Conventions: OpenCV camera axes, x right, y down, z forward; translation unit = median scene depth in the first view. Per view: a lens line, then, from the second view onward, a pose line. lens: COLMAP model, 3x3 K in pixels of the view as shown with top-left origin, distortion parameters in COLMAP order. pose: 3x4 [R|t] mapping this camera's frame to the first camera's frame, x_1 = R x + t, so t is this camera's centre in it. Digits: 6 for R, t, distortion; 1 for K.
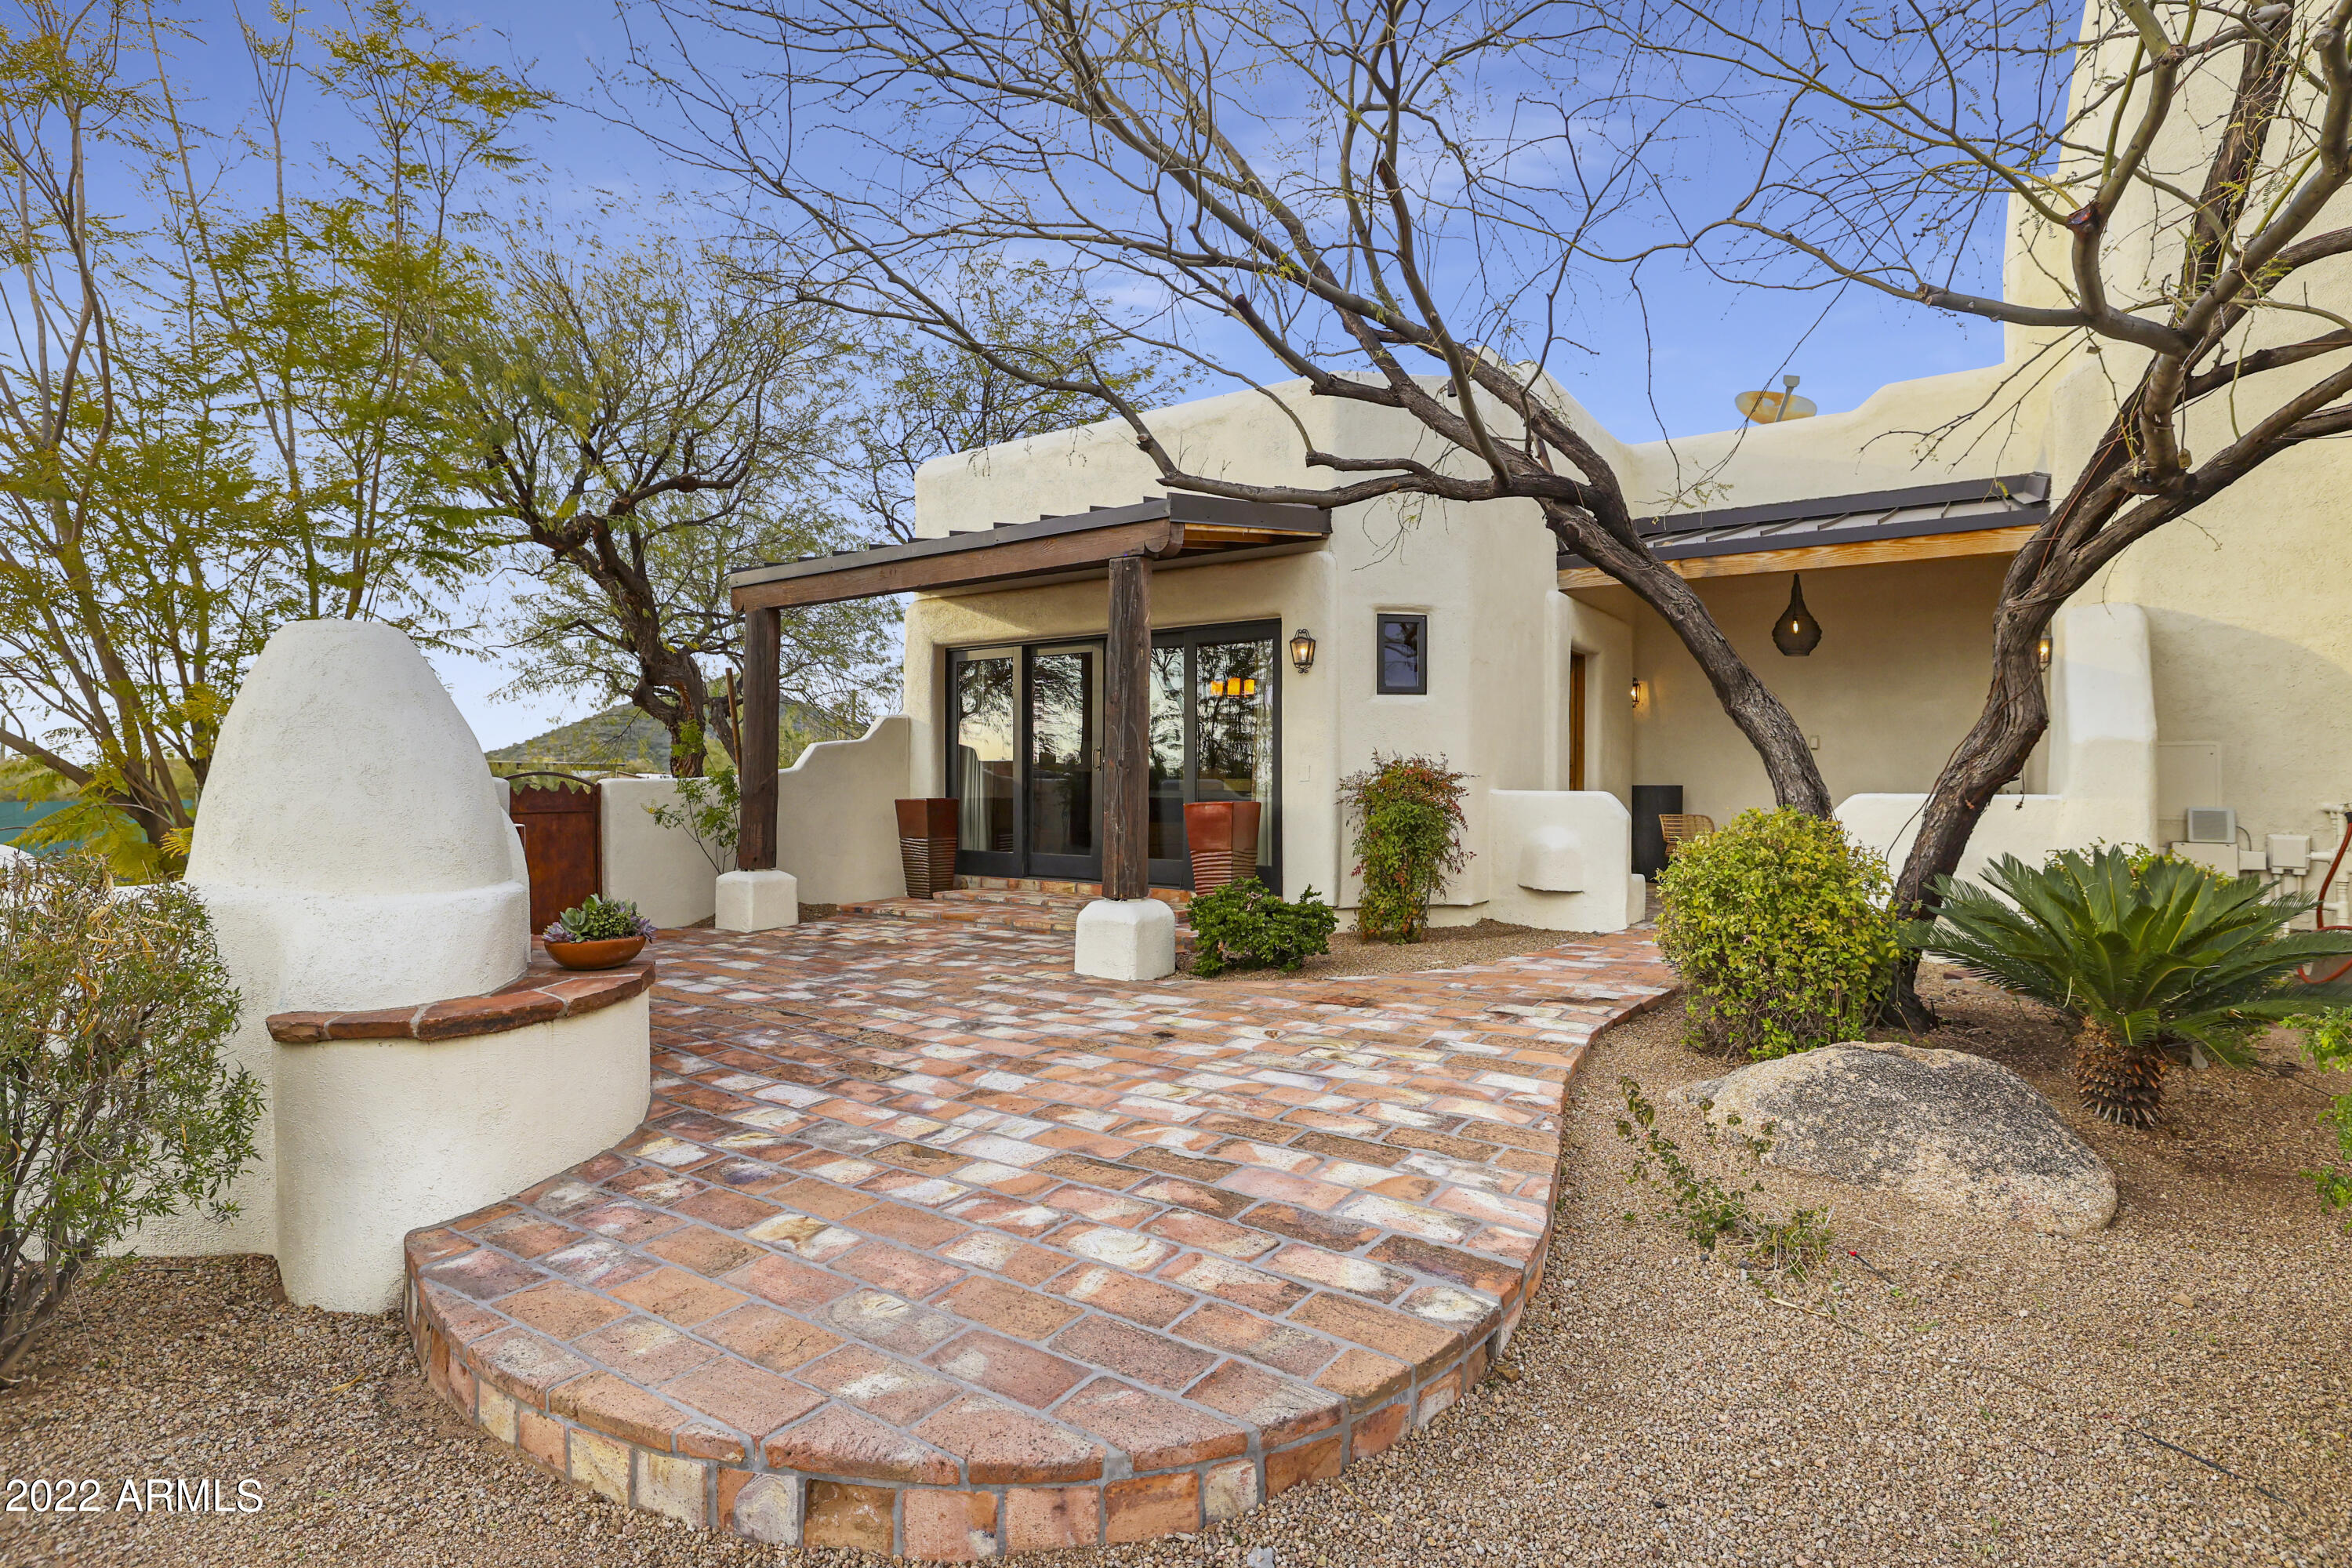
lens RADIAL K [[1235.9, 0, 1184.1], [0, 1235.9, 782.4], [0, 0, 1]] dist [-0.040546, 0.024974]
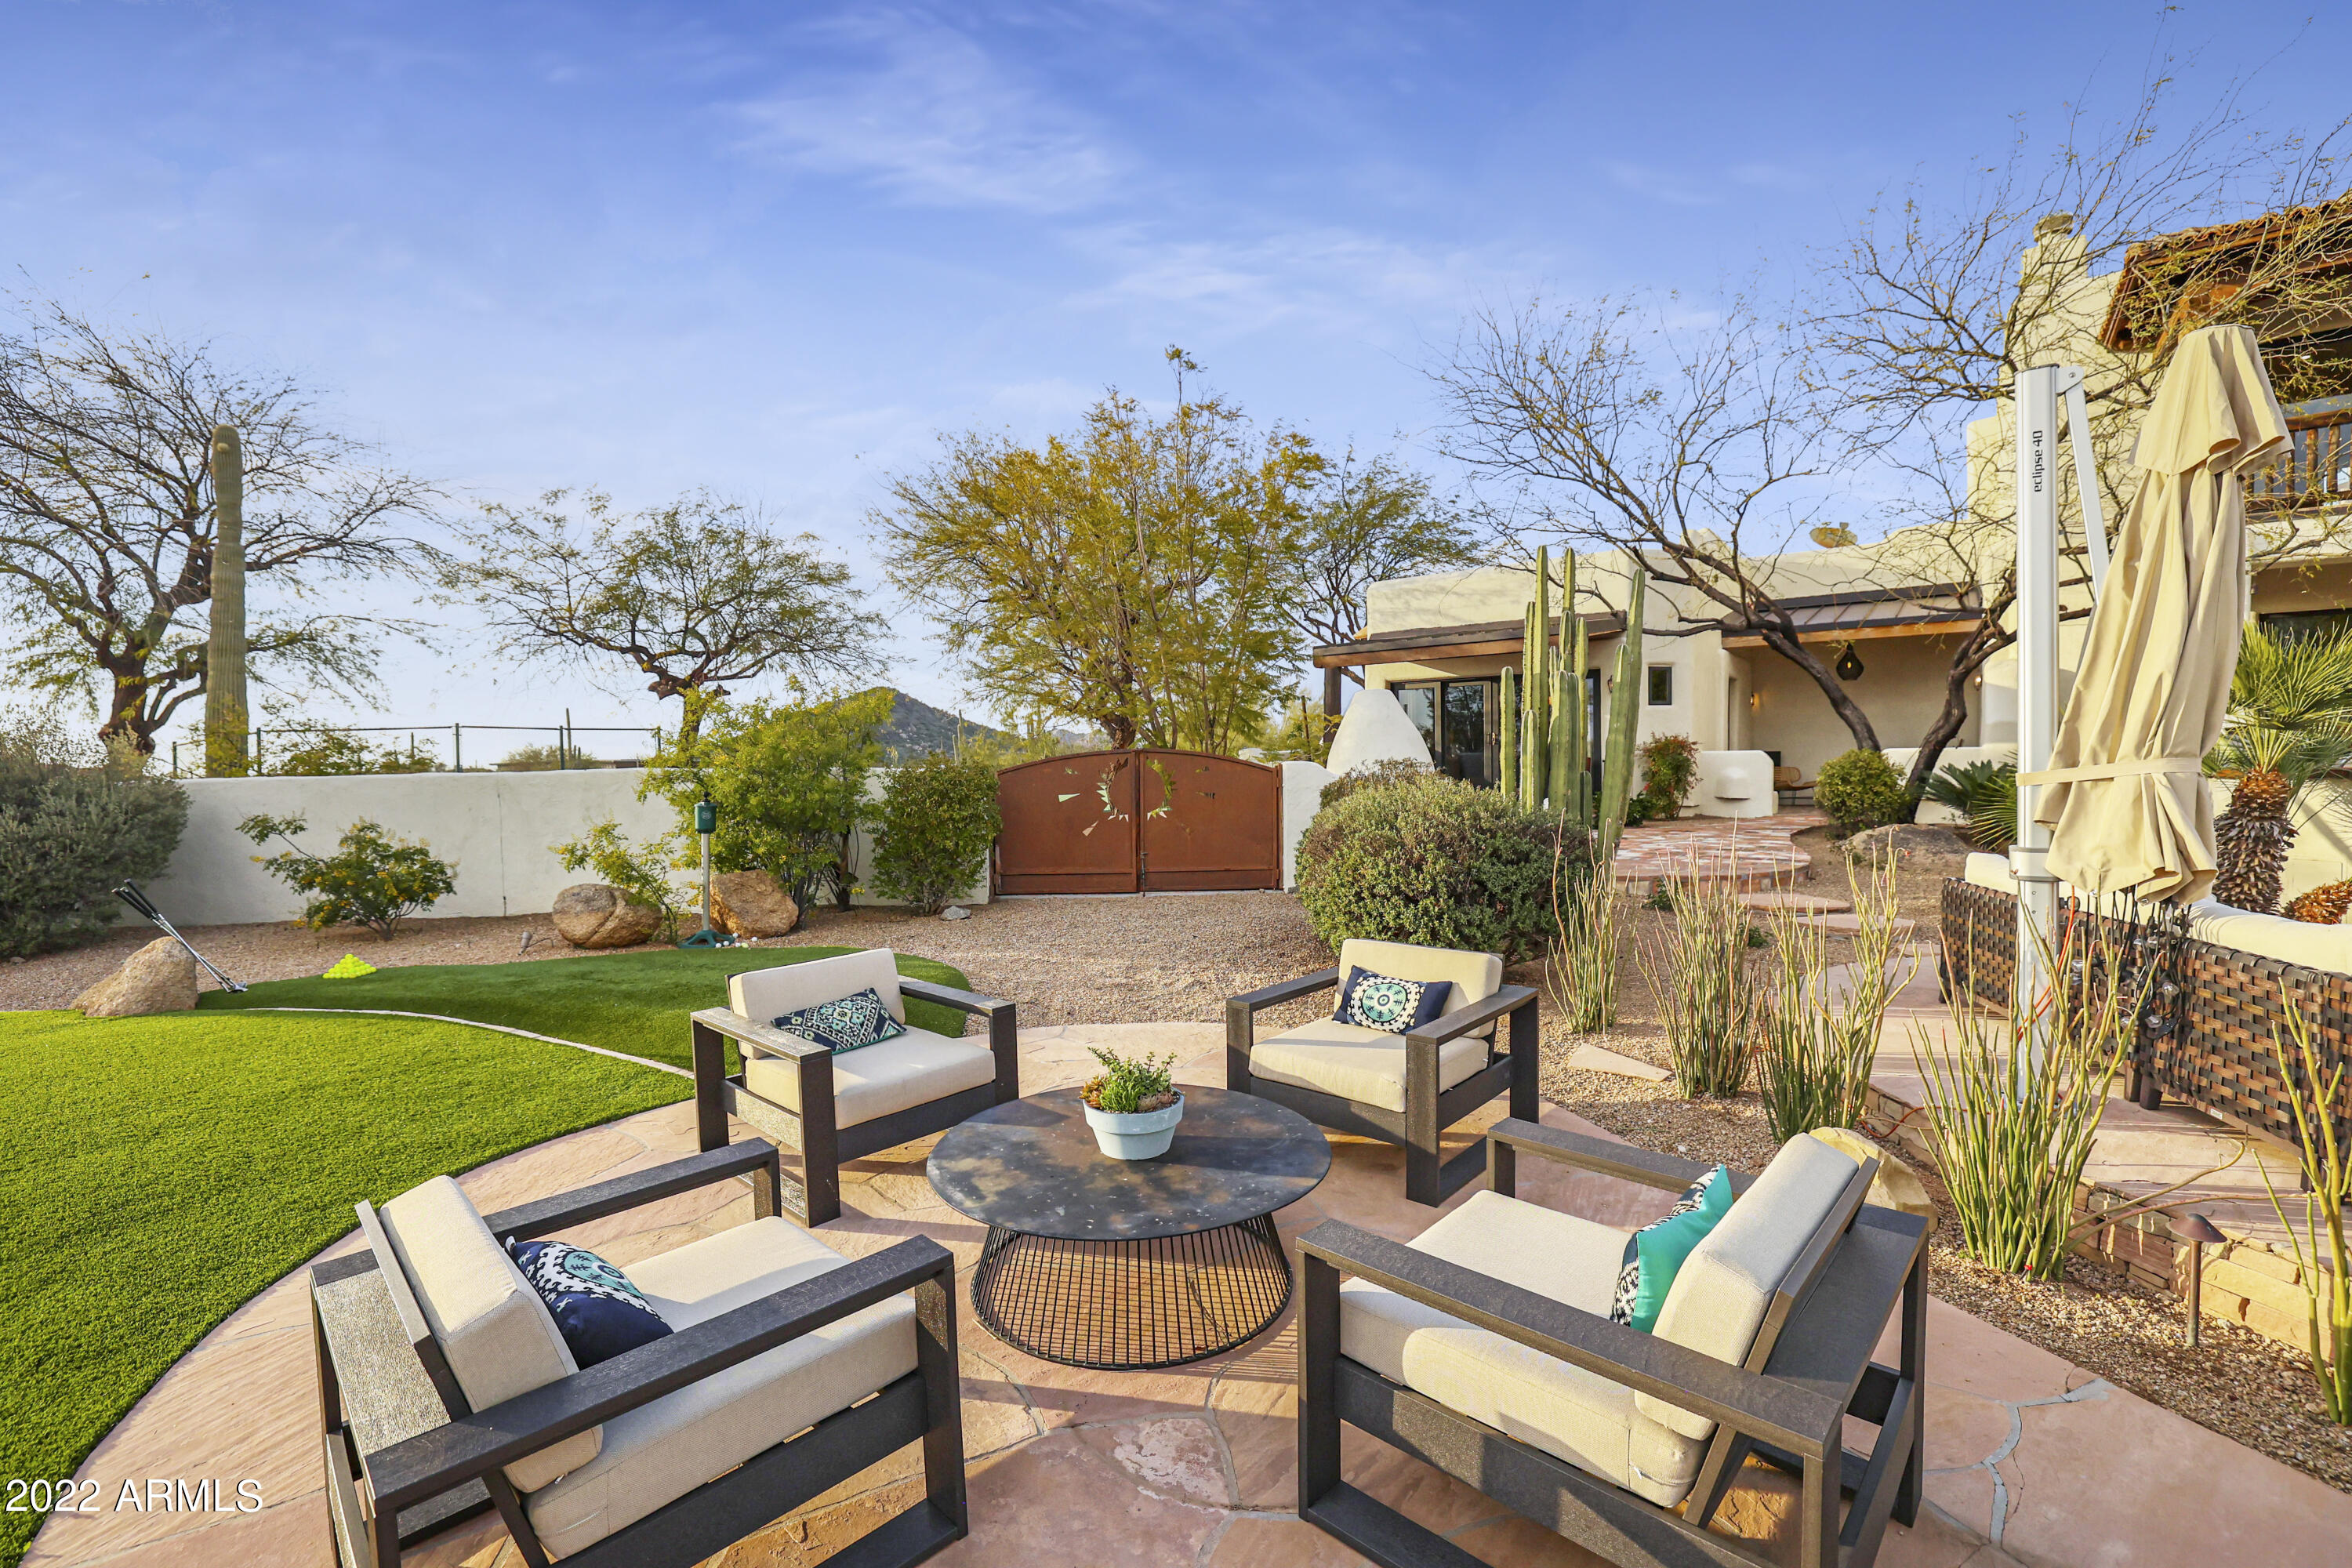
lens RADIAL K [[1056.5, 0, 1182.5], [0, 1056.5, 778.6], [0, 0, 1]] dist [-0.048886, 0.019340]
pose [[0.997000, -0.007053, -0.077079, -0.723912], [0.007628, 0.999945, 0.007169, 0.051207], [0.077024, -0.007735, 0.996999, -1.211597]]
